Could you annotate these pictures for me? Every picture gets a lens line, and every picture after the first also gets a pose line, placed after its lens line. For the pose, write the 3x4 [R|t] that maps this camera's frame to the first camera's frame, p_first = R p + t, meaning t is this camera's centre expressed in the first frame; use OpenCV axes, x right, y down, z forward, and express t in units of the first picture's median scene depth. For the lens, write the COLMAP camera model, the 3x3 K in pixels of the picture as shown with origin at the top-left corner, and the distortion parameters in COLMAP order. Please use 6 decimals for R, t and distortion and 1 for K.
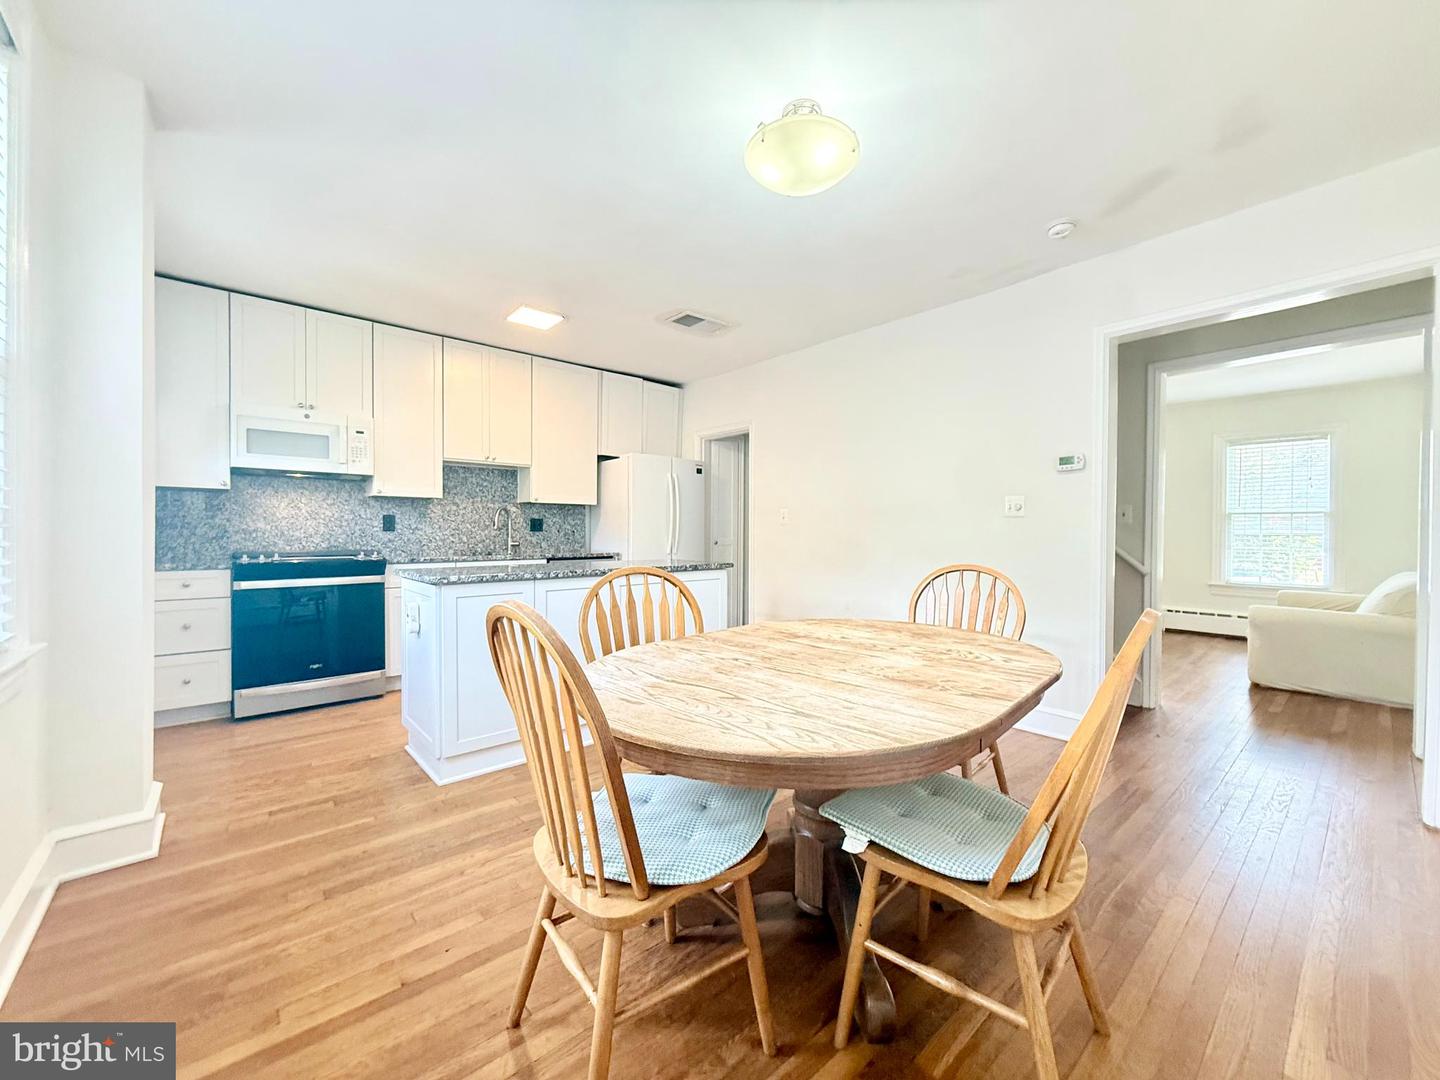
lens RADIAL K [[577.9, 0, 723.6], [0, 577.9, 538.4], [0, 0, 1]] dist [-0.000172, 0.000231]
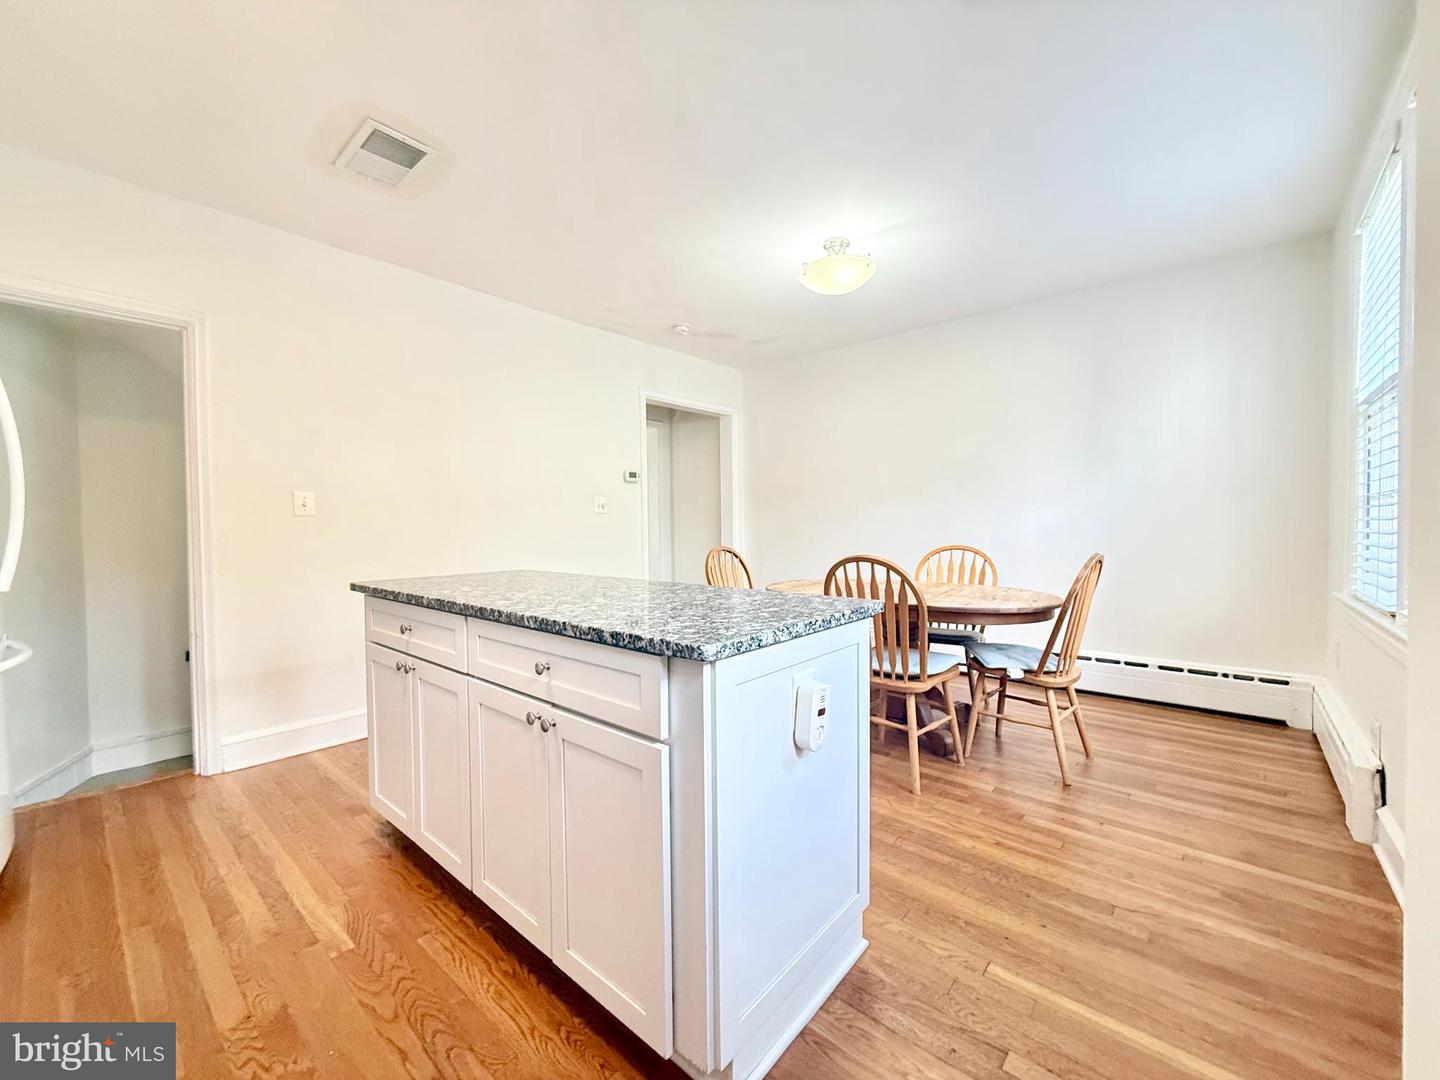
lens RADIAL K [[577.9, 0, 725.1], [0, 577.9, 535.6], [0, 0, 1]] dist [-0.000172, 0.000231]
pose [[-0.151491, -0.021463, 0.988226, -0.685670], [0.018764, 0.999522, 0.024585, -0.012897], [-0.988281, 0.022268, -0.151016, 0.795220]]
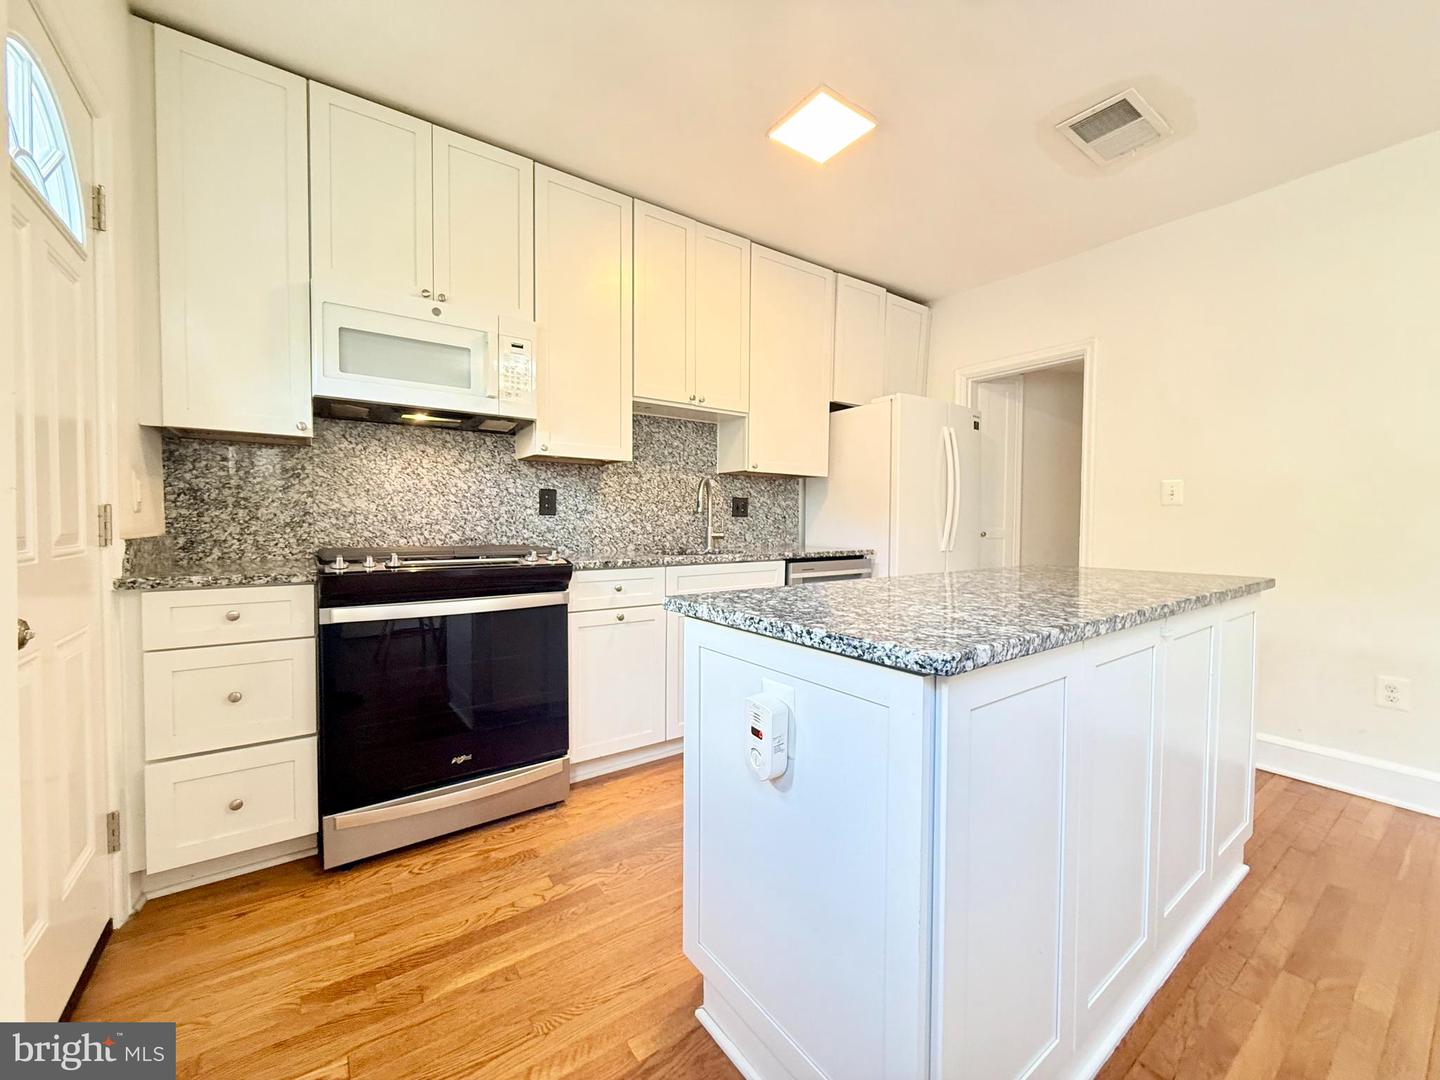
lens RADIAL K [[577.9, 0, 721.8], [0, 577.9, 539.3], [0, 0, 1]] dist [-0.000172, 0.000231]
pose [[0.995537, 0.005006, -0.094241, -0.369803], [-0.003194, 0.999807, 0.019363, 0.001641], [0.094320, -0.018975, 0.995361, 0.435803]]
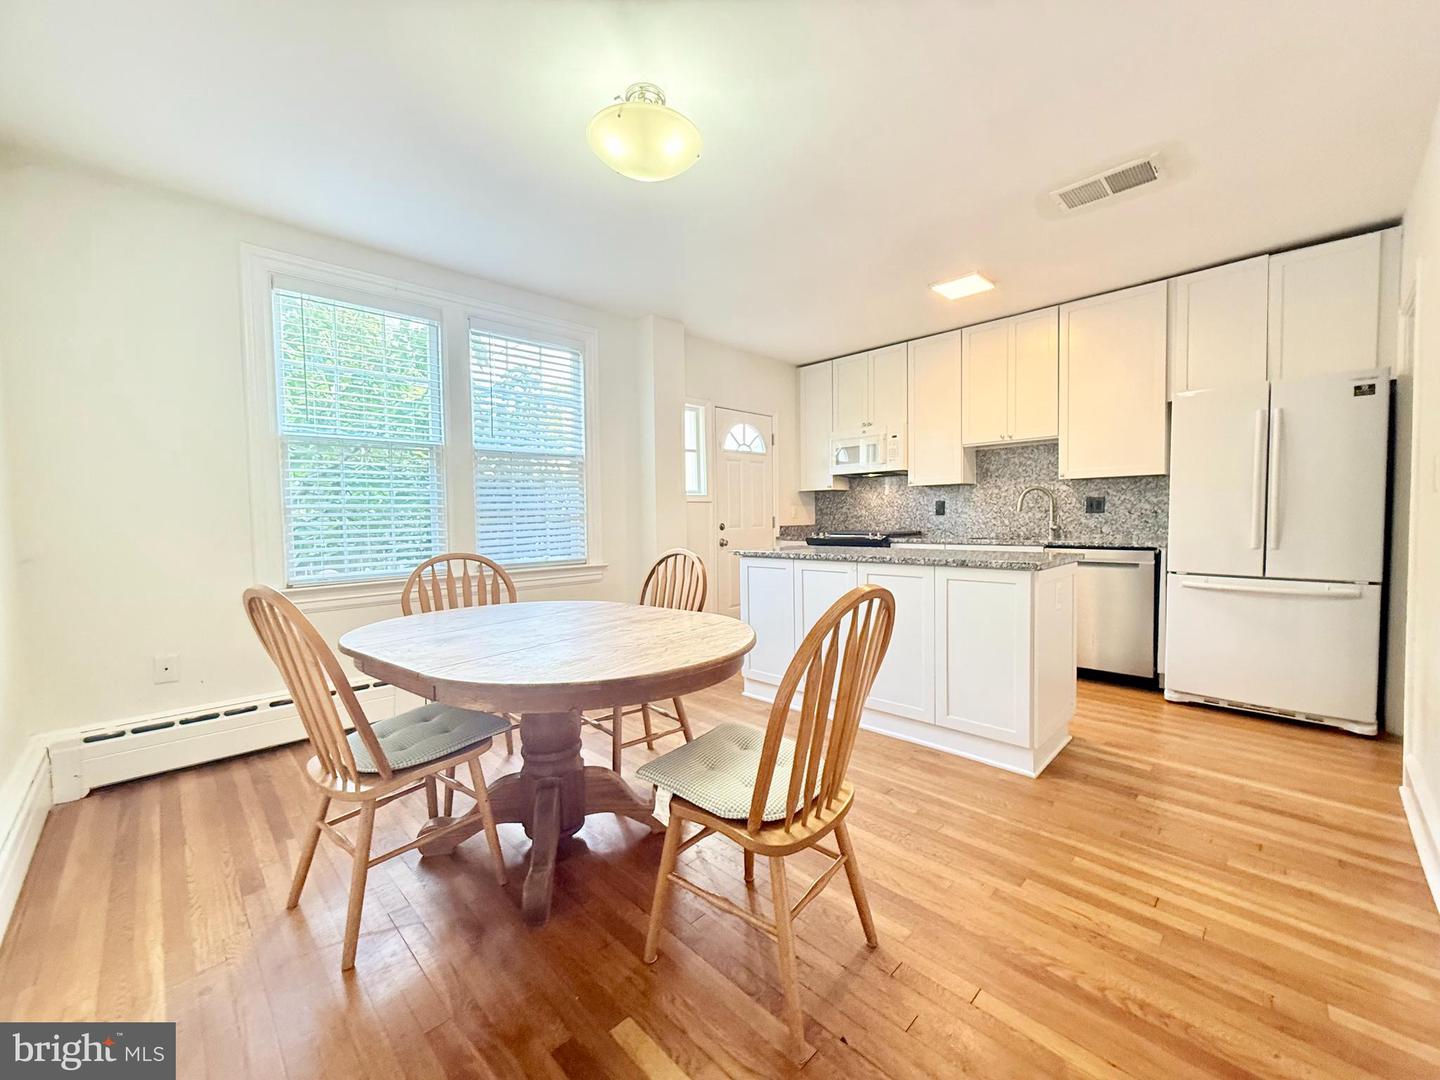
lens RADIAL K [[577.9, 0, 724.9], [0, 577.9, 540.6], [0, 0, 1]] dist [-0.000172, 0.000231]
pose [[0.064439, 0.037639, -0.997212, 0.603466], [0.005145, 0.999263, 0.038048, -0.008628], [0.997908, -0.007582, 0.064198, 0.558931]]
